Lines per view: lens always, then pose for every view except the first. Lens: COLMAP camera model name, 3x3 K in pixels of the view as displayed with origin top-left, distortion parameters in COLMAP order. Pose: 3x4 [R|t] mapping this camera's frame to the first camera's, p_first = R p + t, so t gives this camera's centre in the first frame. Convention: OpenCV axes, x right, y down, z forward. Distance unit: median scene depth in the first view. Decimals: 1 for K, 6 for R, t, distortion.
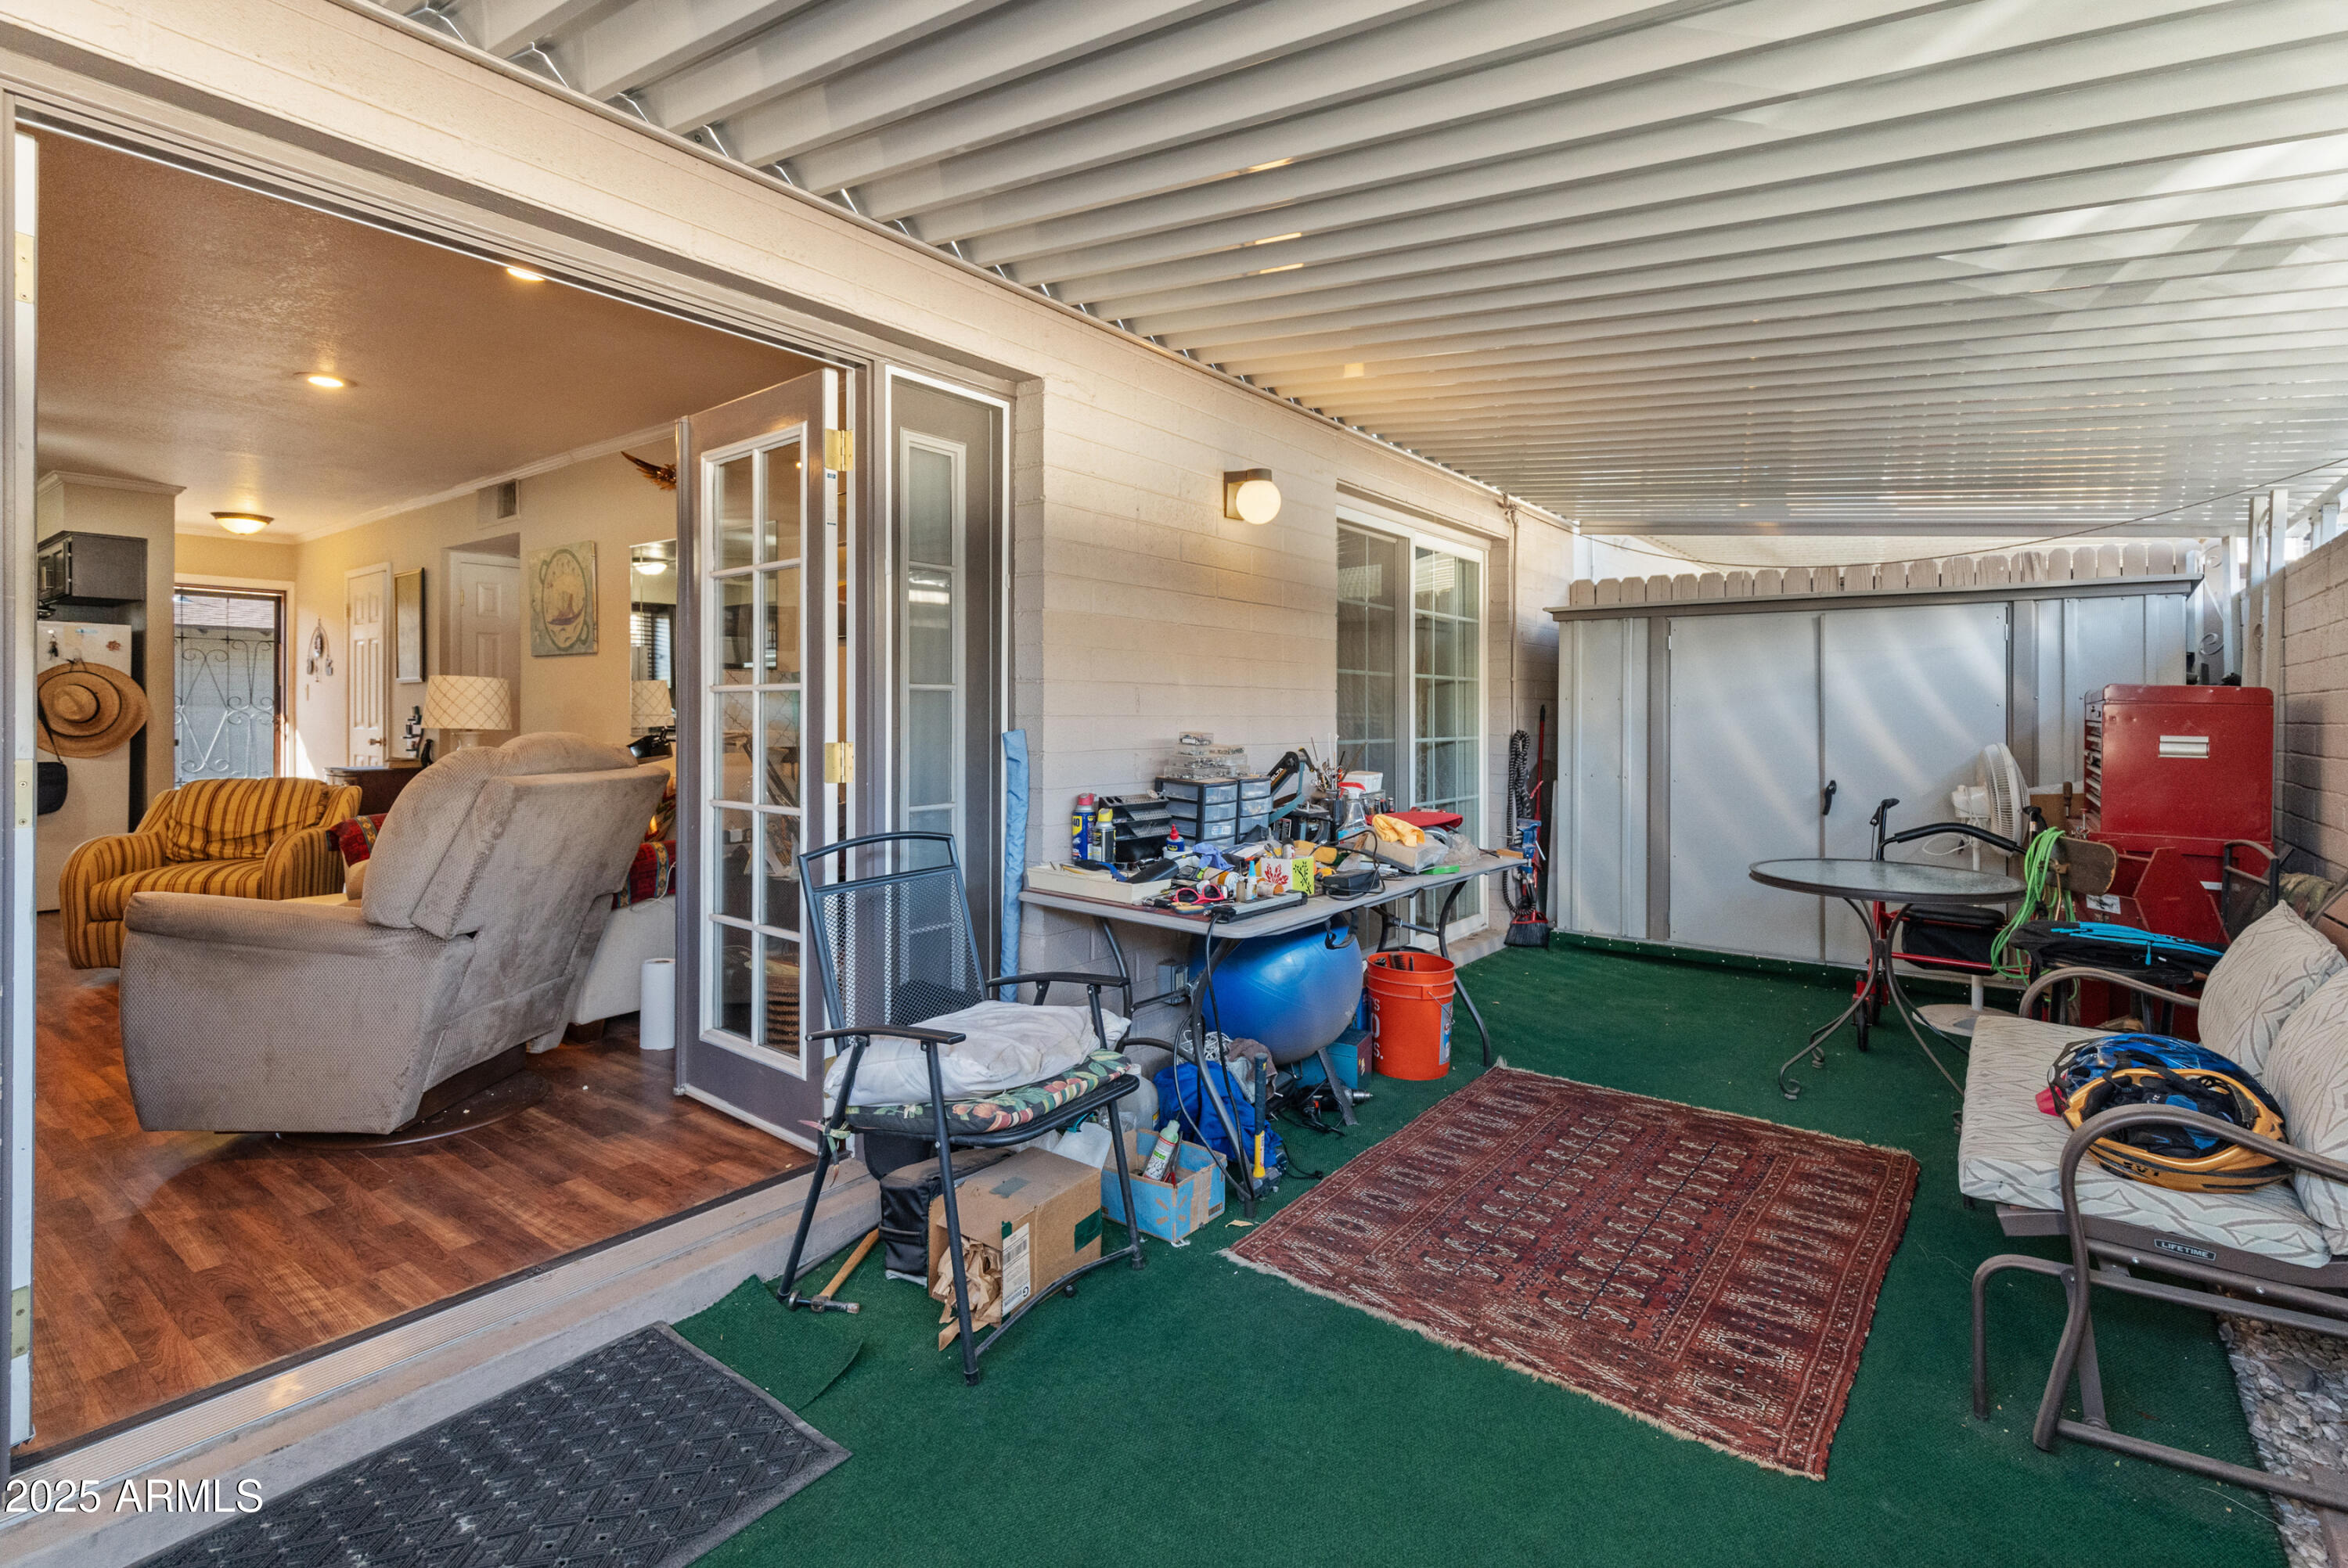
lens RADIAL K [[1141.1, 0, 1176.2], [0, 1141.1, 710.7], [0, 0, 1]] dist [0.003108, 0.000390]
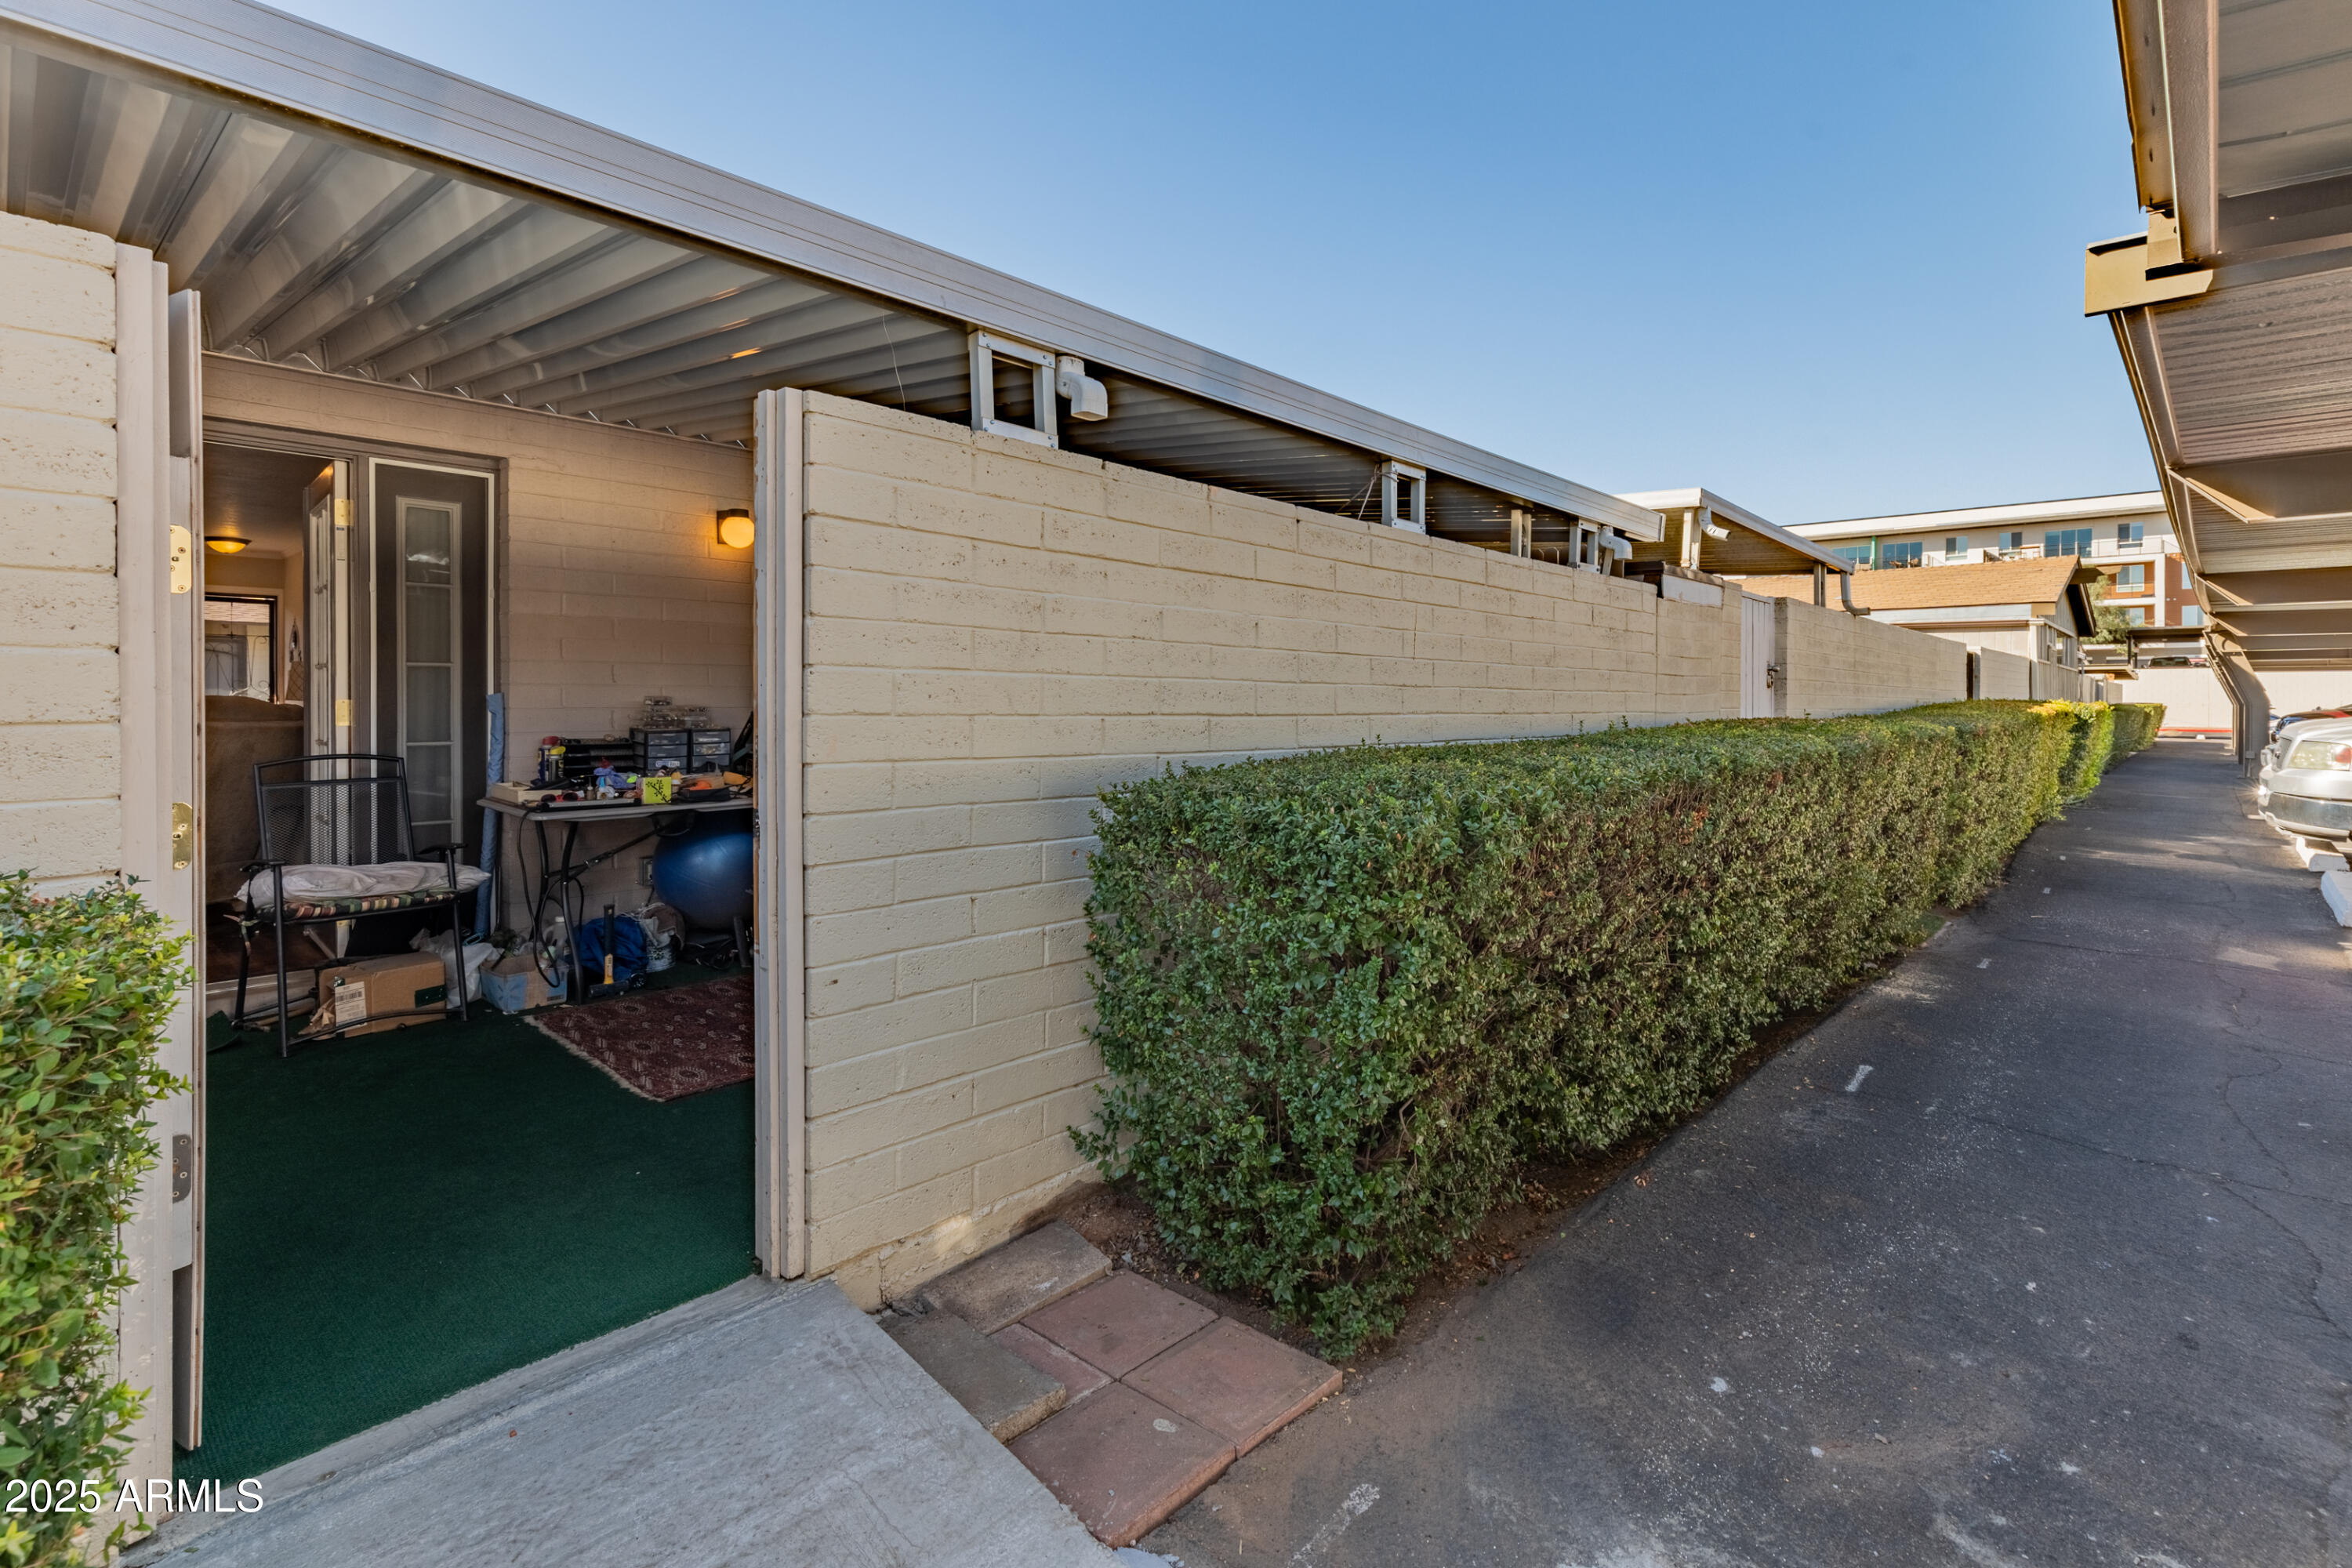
lens RADIAL K [[1143.2, 0, 1178.2], [0, 1143.2, 710.6], [0, 0, 1]] dist [0.003108, 0.000390]
pose [[0.994555, -0.001437, -0.104199, 0.885585], [0.002624, 0.999933, 0.011249, 0.023814], [0.104176, -0.011461, 0.994493, -0.390800]]
